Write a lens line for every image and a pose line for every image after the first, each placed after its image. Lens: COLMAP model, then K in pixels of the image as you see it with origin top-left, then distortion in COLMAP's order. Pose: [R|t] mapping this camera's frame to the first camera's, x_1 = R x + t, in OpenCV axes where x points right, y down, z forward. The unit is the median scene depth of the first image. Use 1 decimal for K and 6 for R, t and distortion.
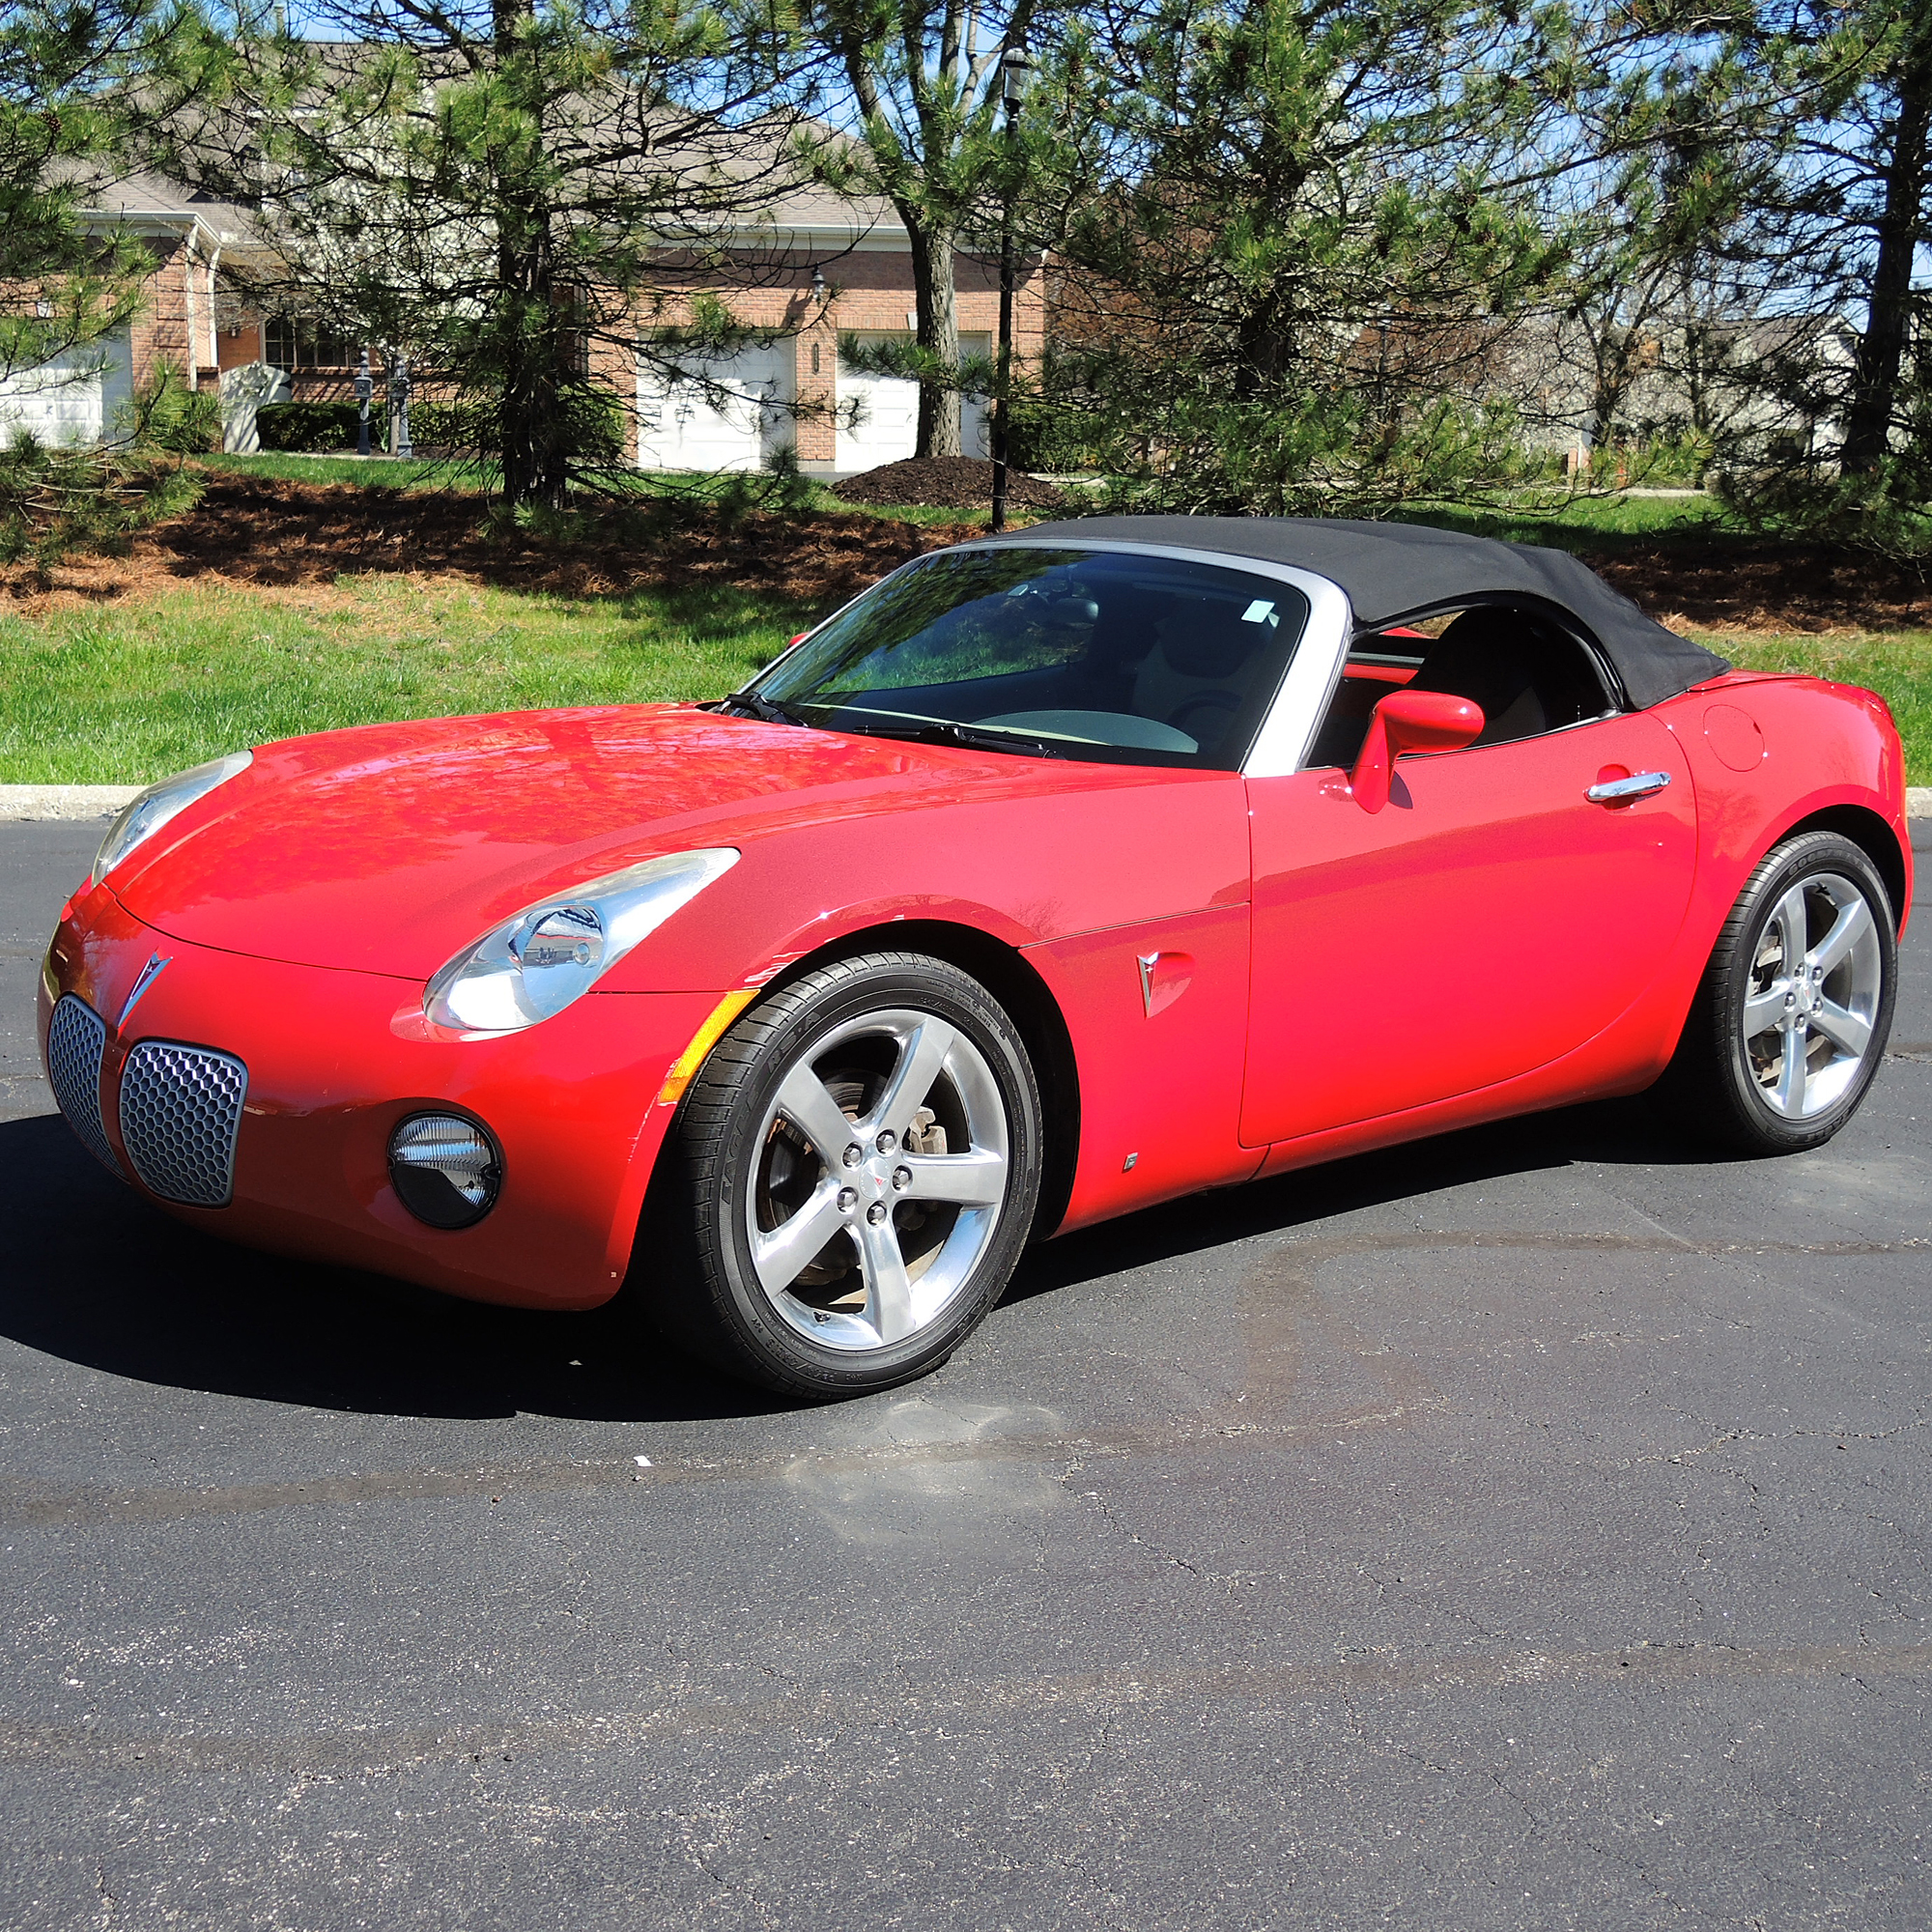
lens RADIAL K [[2684.0, 0, 963.9], [0, 2684.0, 967.0], [0, 0, 1]] dist [0.006929, 0.000000]
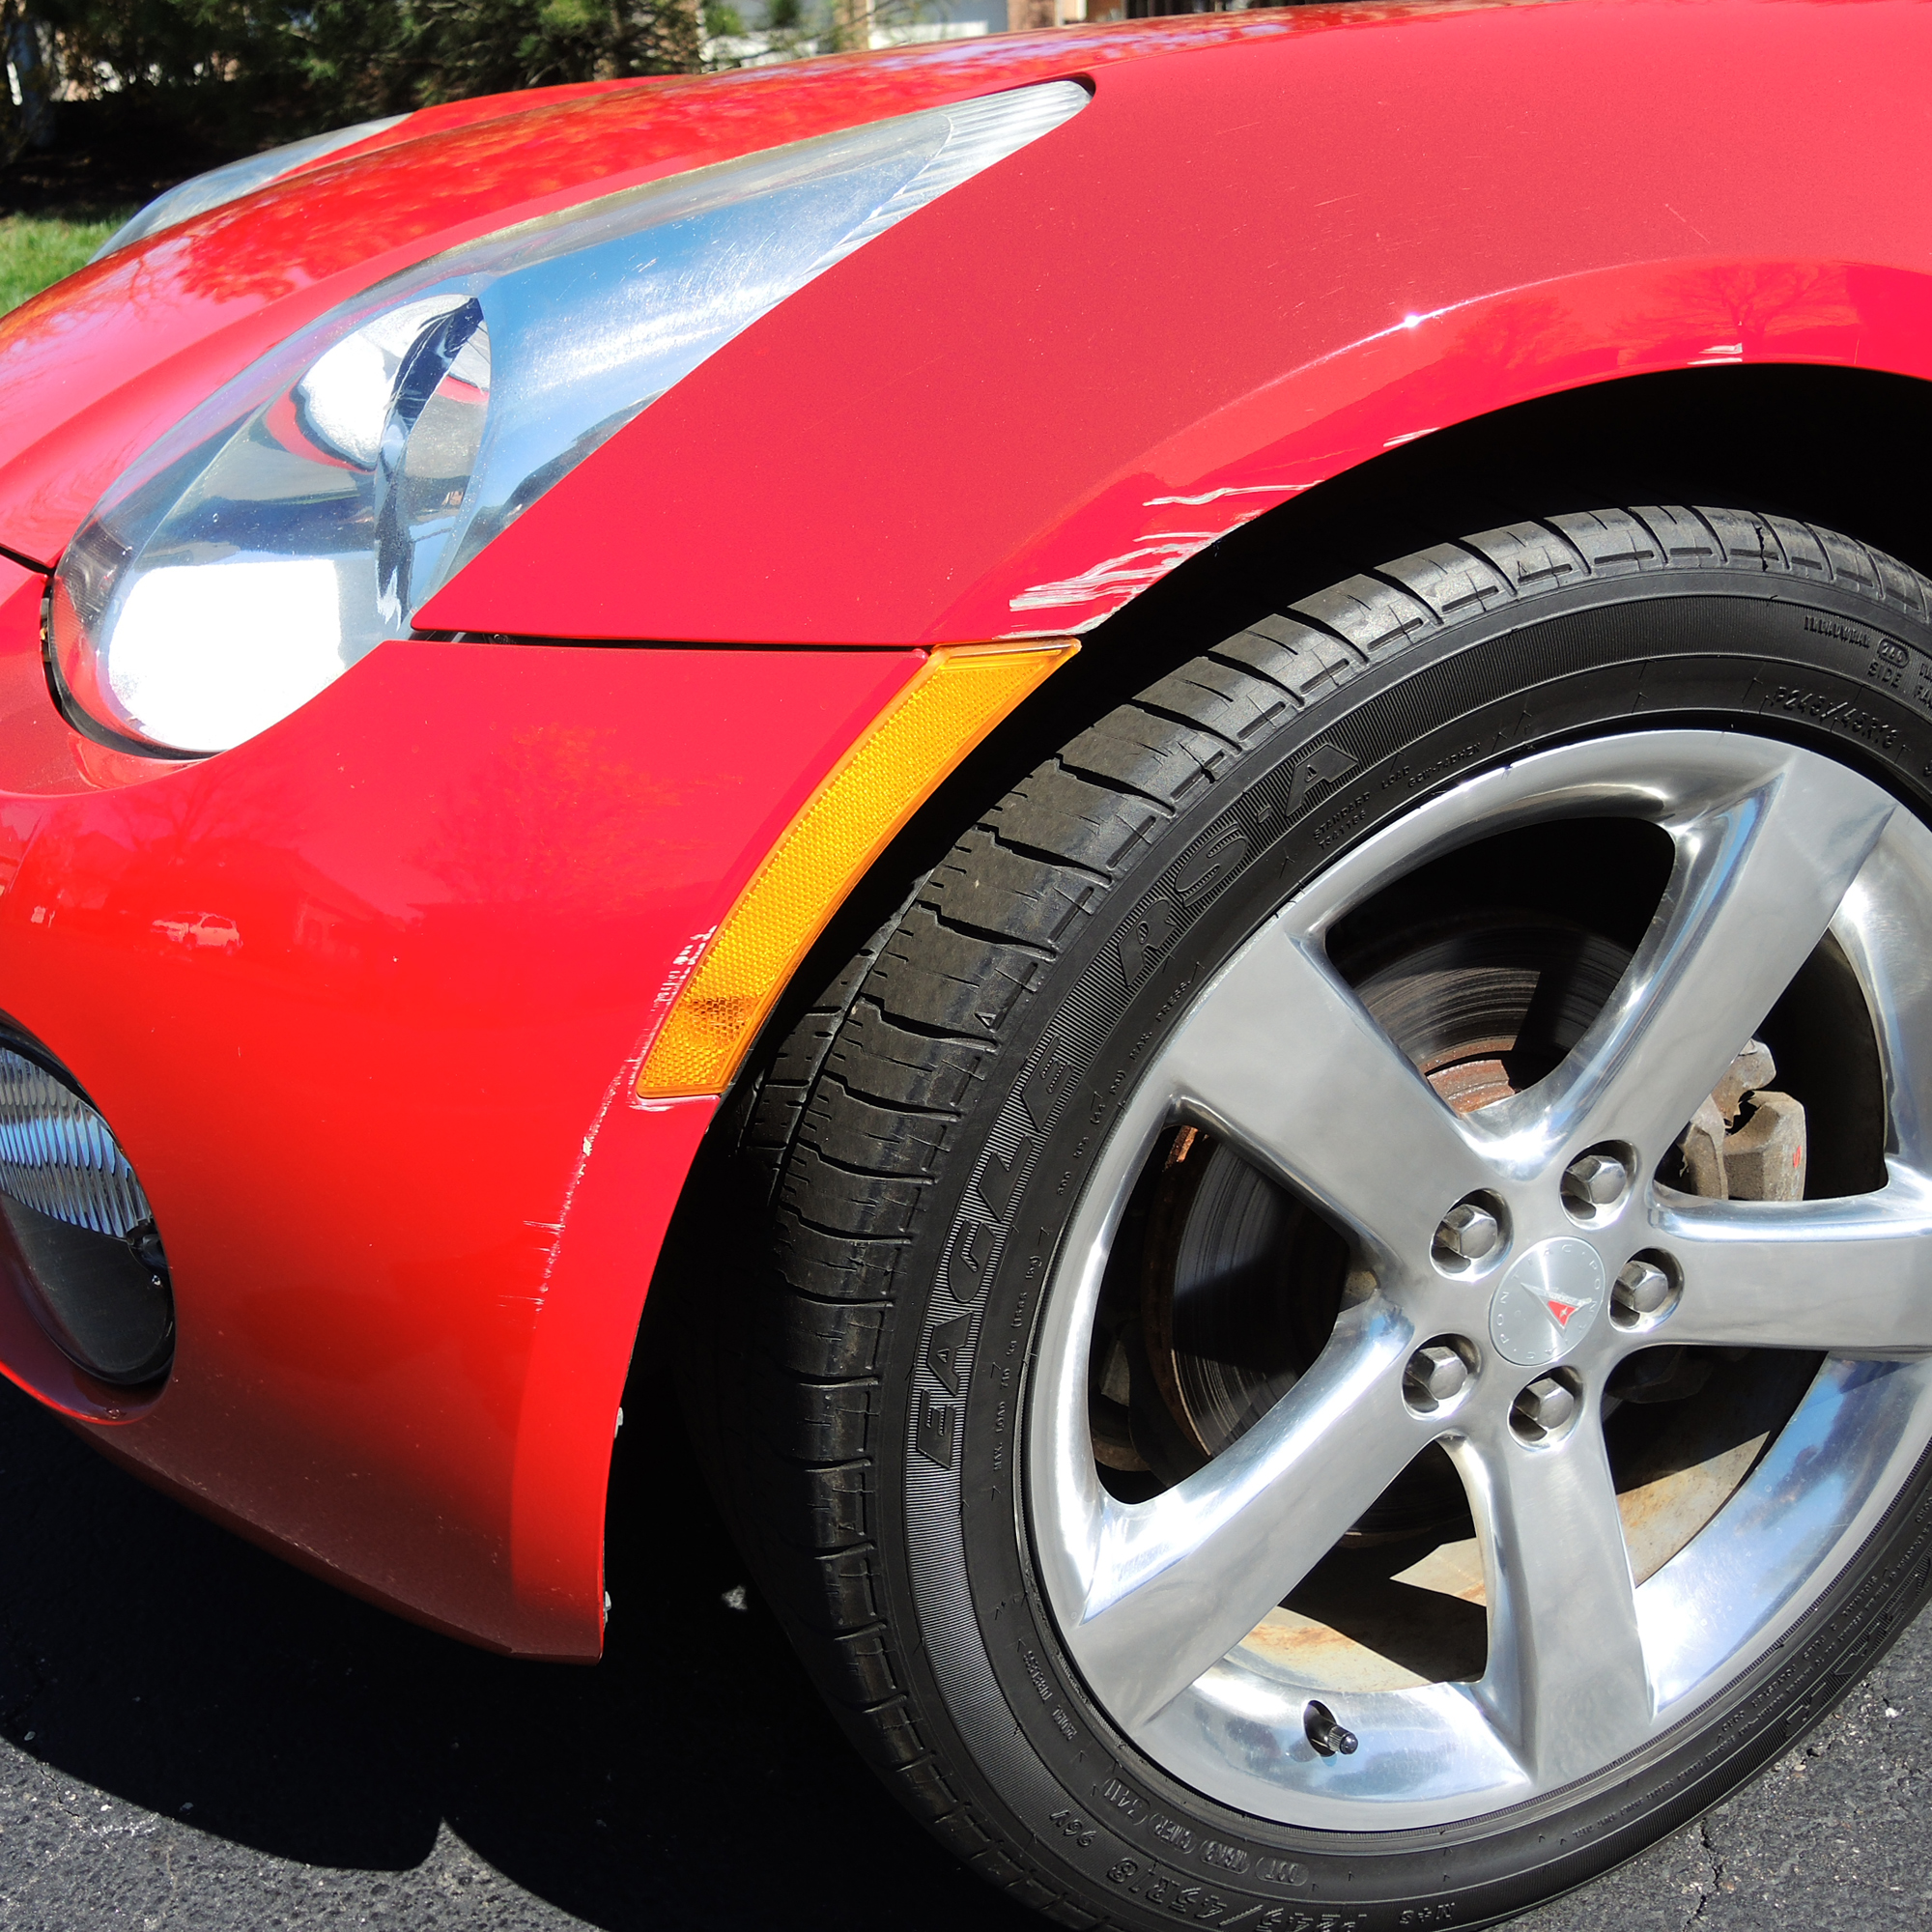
lens RADIAL K [[2005.7, 0, 958.0], [0, 2005.7, 965.3], [0, 0, 1]] dist [-0.023326, 0.000000]
pose [[0.937318, 0.084044, -0.338188, -0.022072], [-0.018163, 0.980945, 0.193436, 0.001877], [0.348001, -0.175169, 0.920984, 0.757801]]
